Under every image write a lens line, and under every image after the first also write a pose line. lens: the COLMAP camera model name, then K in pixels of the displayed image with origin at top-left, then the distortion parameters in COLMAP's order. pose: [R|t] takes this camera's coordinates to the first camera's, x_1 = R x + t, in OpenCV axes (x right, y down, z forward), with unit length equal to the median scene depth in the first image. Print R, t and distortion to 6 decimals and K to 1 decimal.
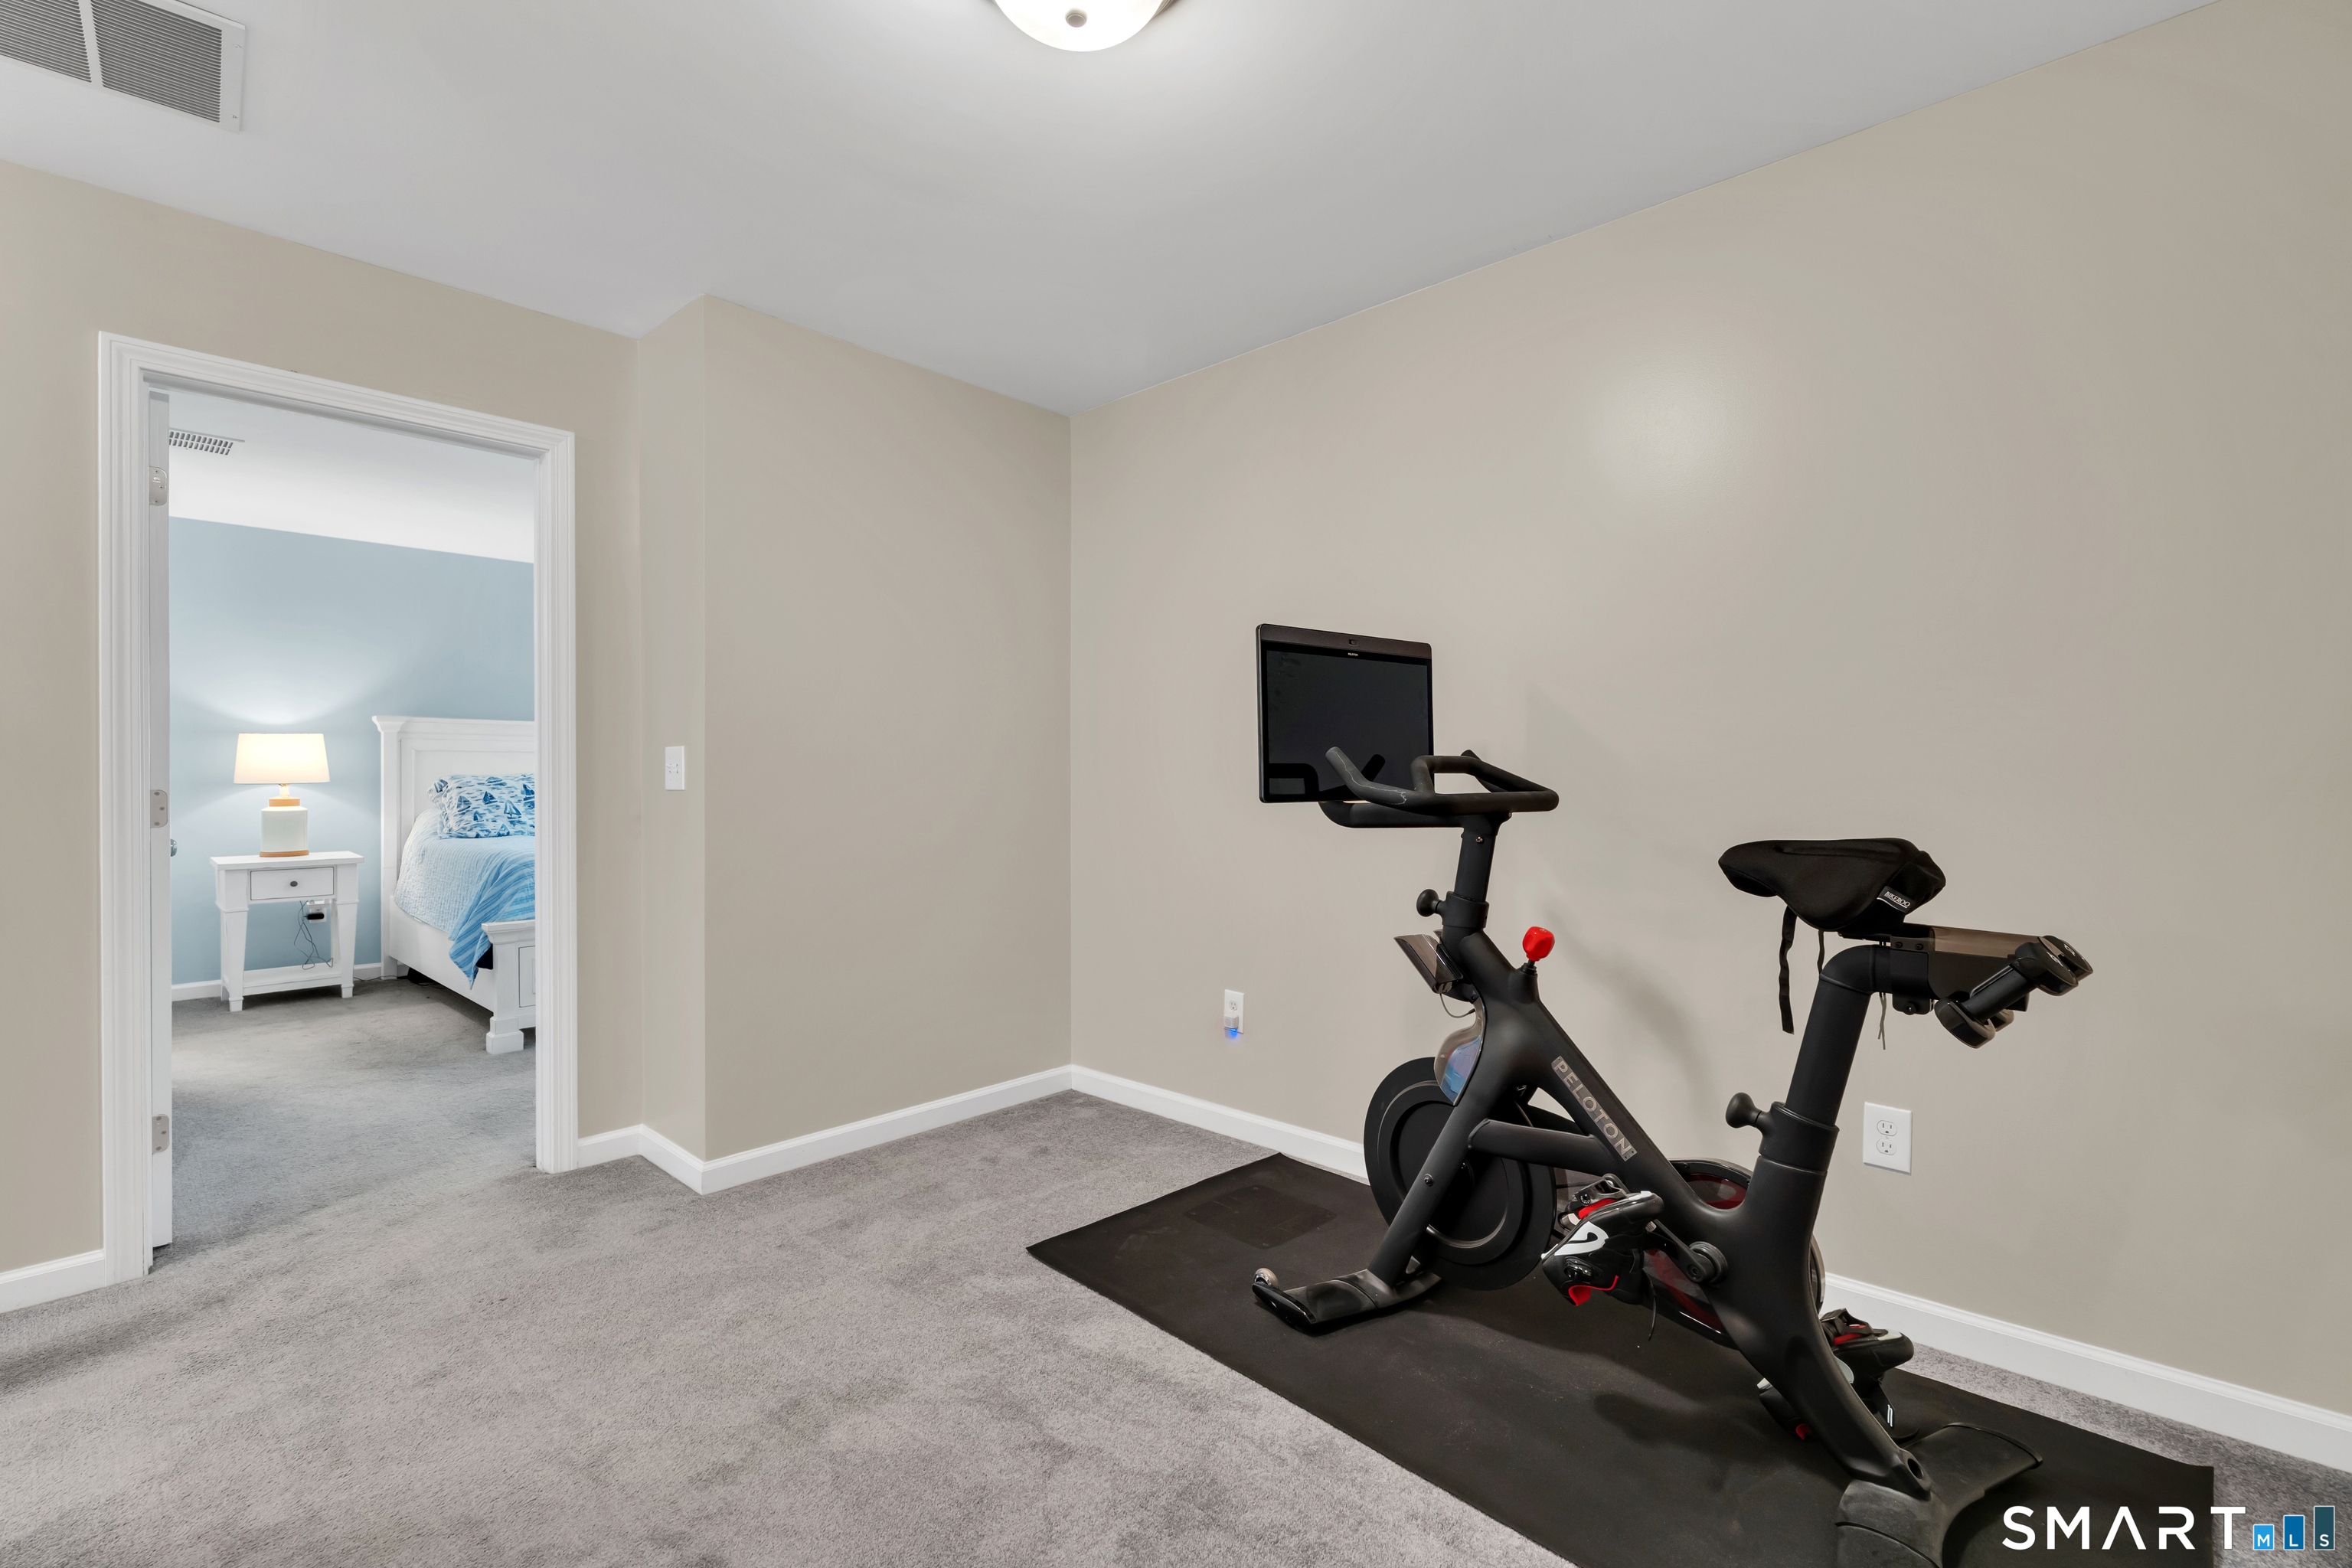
lens RADIAL K [[1046.8, 0, 1181.1], [0, 1046.8, 778.8], [0, 0, 1]] dist [-0.003892, 0.001719]
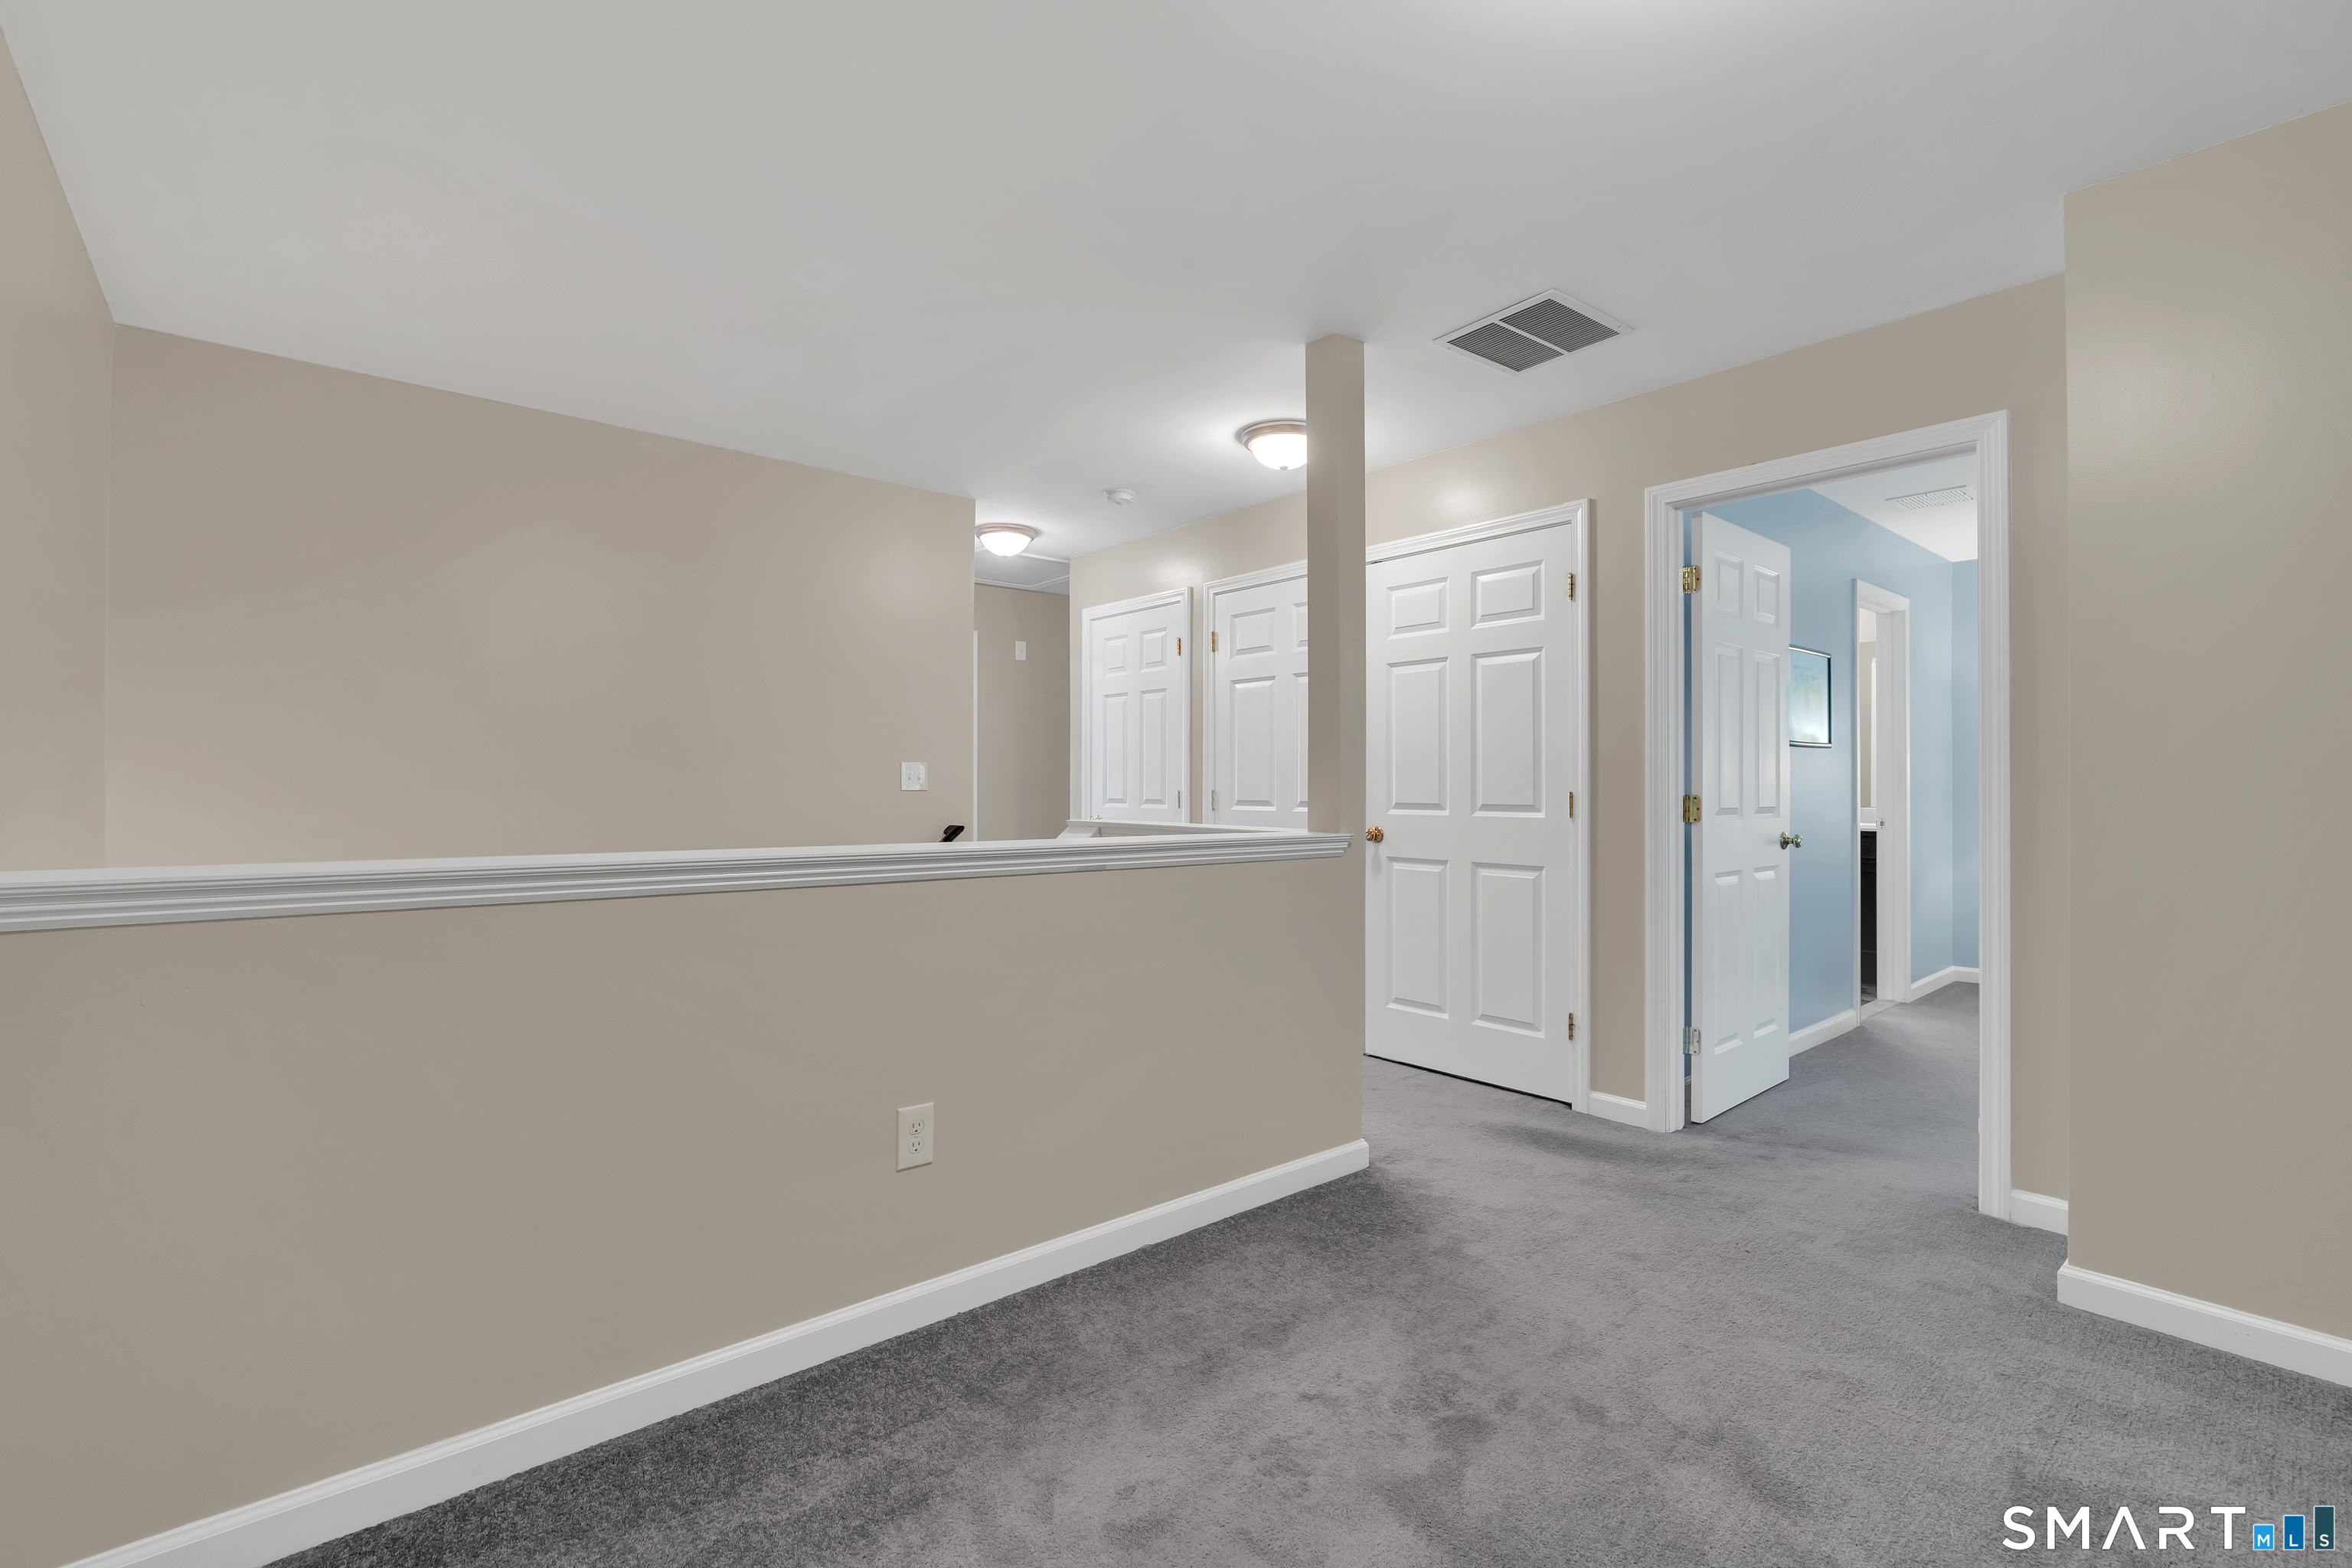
lens RADIAL K [[1046.8, 0, 1181.1], [0, 1046.8, 778.8], [0, 0, 1]] dist [-0.003892, 0.001719]
pose [[-0.110677, -0.006033, -0.993838, 0.496847], [-0.005816, 0.999968, -0.005422, 0.000265], [0.993839, 0.005180, -0.110709, 0.477695]]
